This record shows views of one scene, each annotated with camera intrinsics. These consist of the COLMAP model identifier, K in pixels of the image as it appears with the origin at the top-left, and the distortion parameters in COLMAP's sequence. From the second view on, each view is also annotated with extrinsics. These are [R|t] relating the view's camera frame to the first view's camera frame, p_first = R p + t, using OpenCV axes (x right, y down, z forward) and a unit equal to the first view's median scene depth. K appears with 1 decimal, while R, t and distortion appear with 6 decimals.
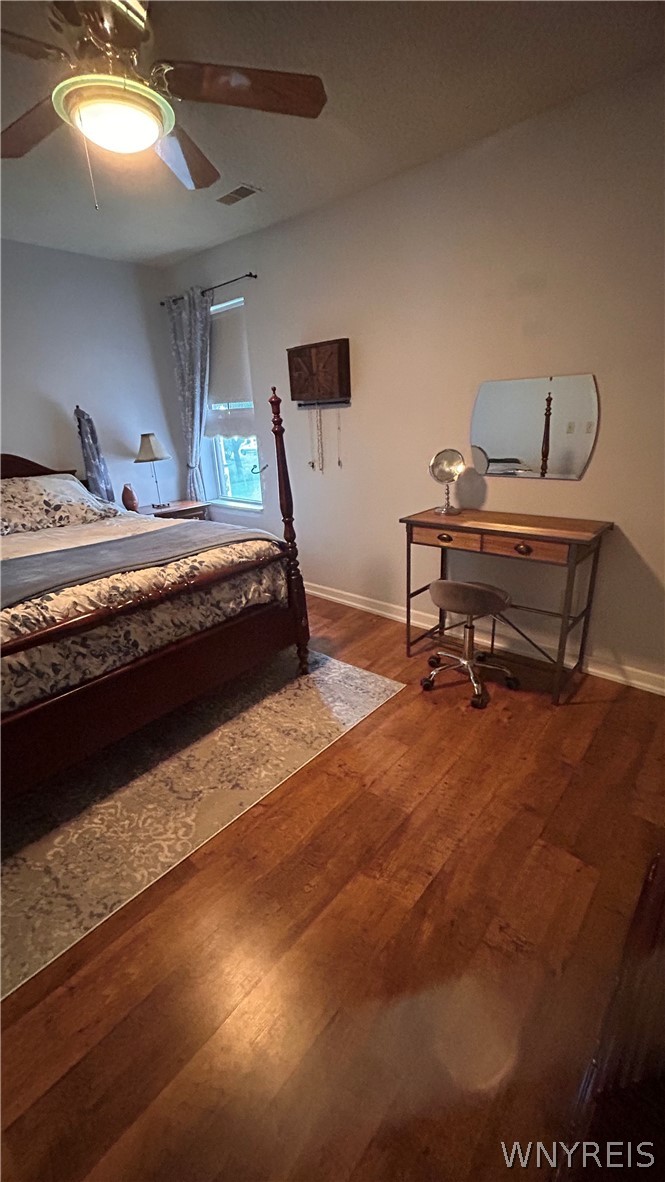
lens RADIAL K [[476.0, 0, 334.4], [0, 476.0, 592.7], [0, 0, 1]] dist [0.000321, 0.000340]
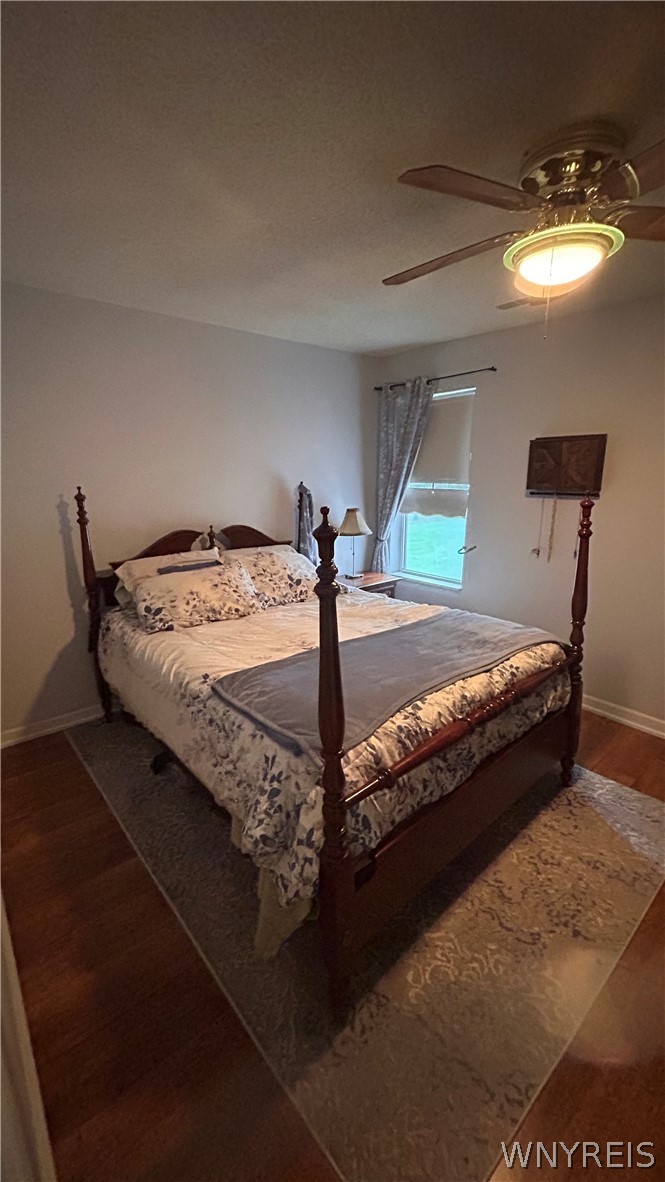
lens RADIAL K [[476.0, 0, 334.4], [0, 476.0, 592.7], [0, 0, 1]] dist [0.000321, 0.000340]
pose [[0.989132, 0.076349, -0.125654, -0.390110], [-0.089262, 0.990918, -0.100569, -0.062369], [0.116834, 0.110692, 0.986963, -0.000060]]
